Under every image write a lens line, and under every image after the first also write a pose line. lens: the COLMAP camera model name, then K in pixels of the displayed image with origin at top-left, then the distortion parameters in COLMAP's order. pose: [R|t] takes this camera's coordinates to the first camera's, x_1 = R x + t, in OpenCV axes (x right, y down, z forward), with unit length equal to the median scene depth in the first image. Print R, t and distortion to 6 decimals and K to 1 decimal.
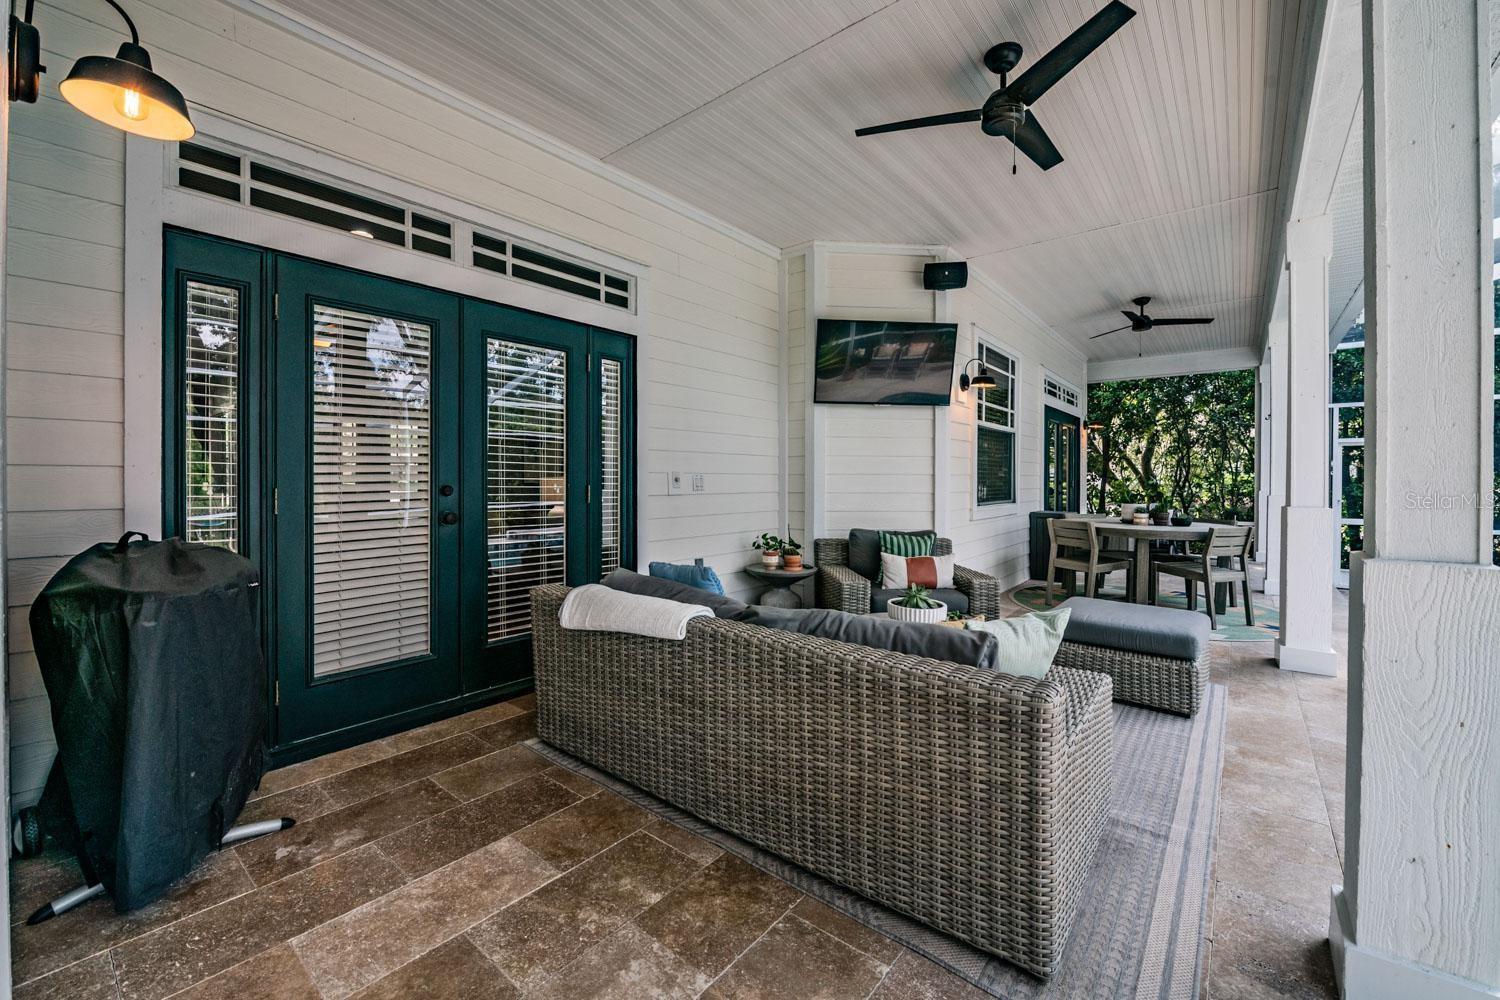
lens RADIAL K [[607.4, 0, 747.3], [0, 607.4, 483.3], [0, 0, 1]] dist [-0.016410, -0.000083]
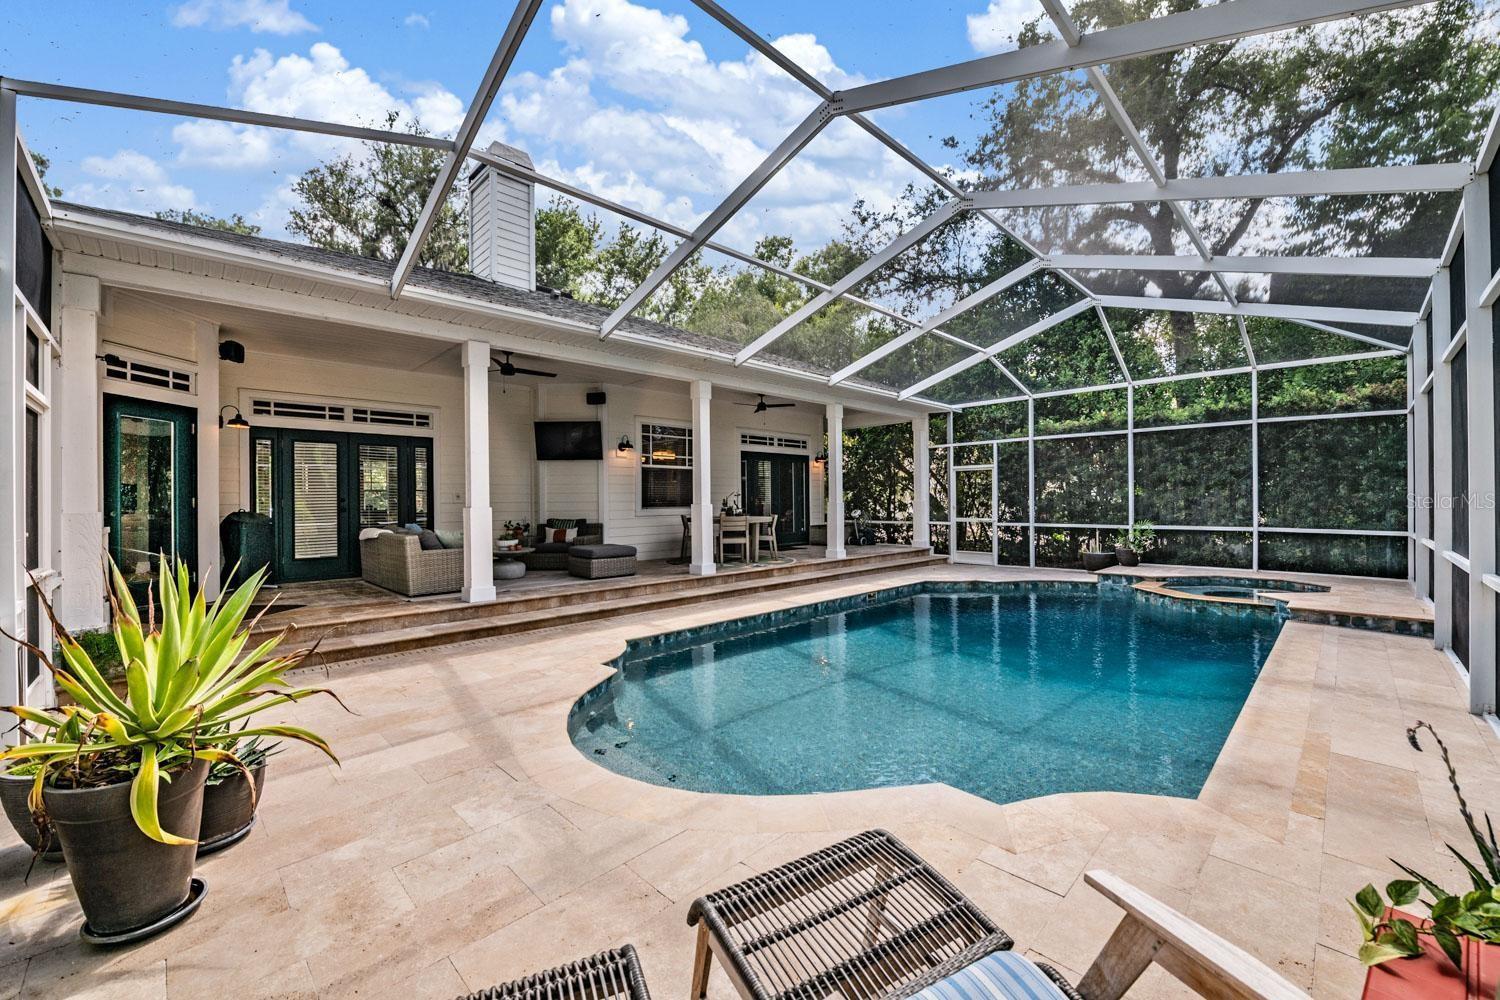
lens RADIAL K [[528.1, 0, 701.2], [0, 528.1, 501.0], [0, 0, 1]] dist [-0.016893, -0.000056]
pose [[0.995405, -0.008711, -0.095355, 1.167631], [0.008374, 0.999957, -0.003935, 0.032952], [0.095385, 0.003119, 0.995436, -1.075946]]
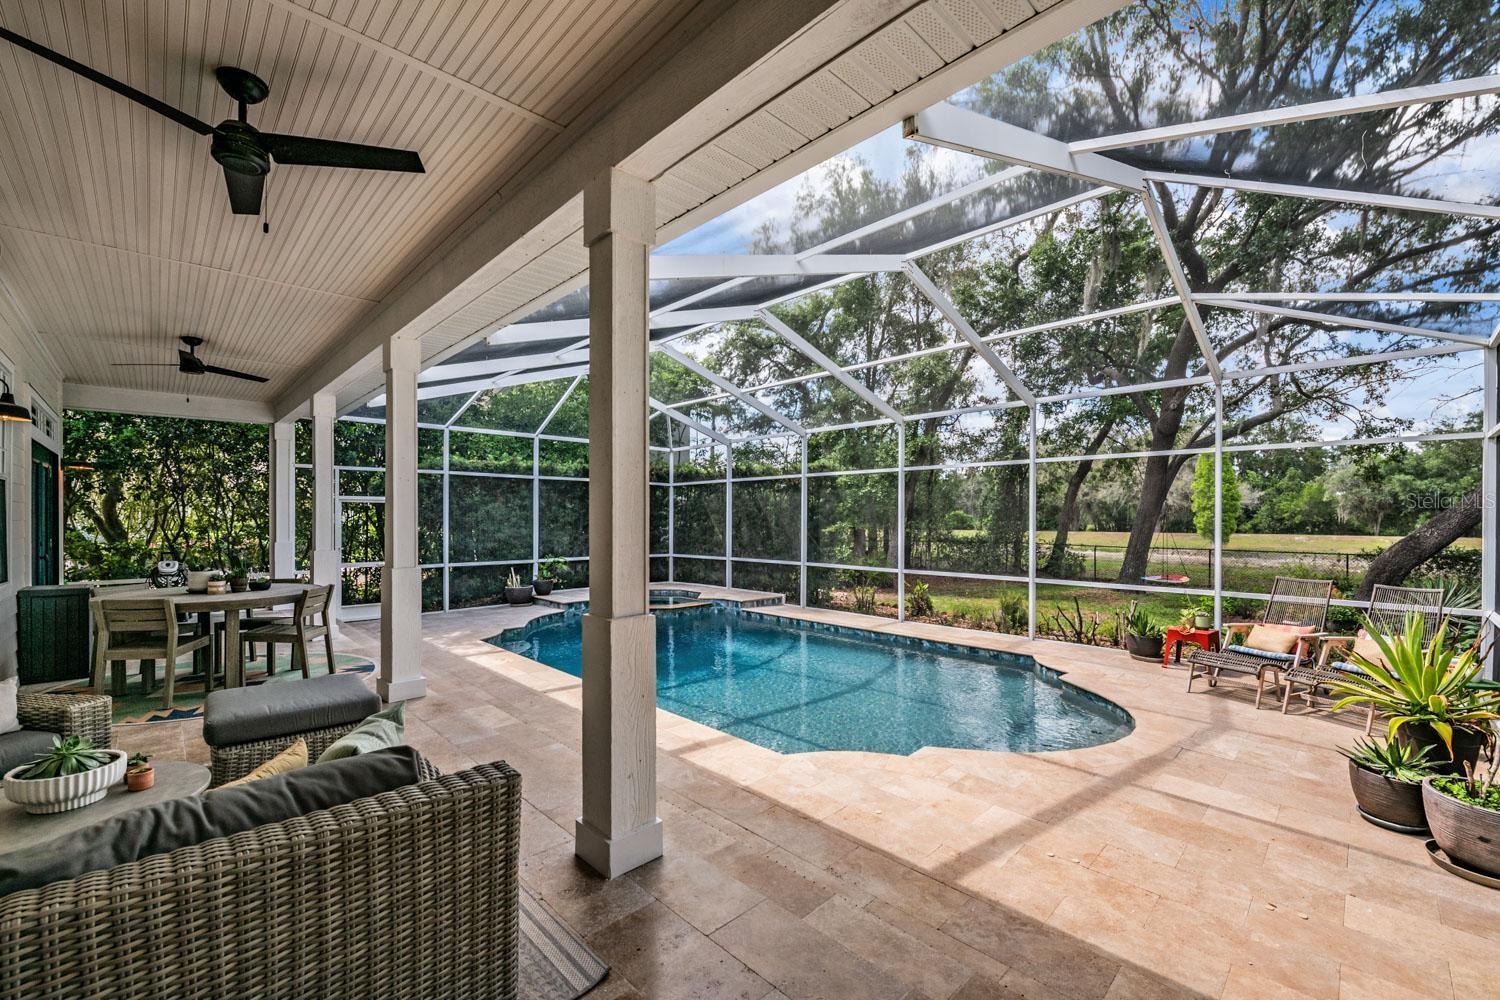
lens RADIAL K [[606.3, 0, 750.0], [0, 606.3, 500.0], [0, 0, 1]] dist [0.000341, 0.000078]
pose [[0.108595, 0.032467, 0.993556, -0.272263], [0.002880, 0.999452, -0.032974, -0.061663], [-0.994082, 0.006442, 0.108442, 0.143716]]
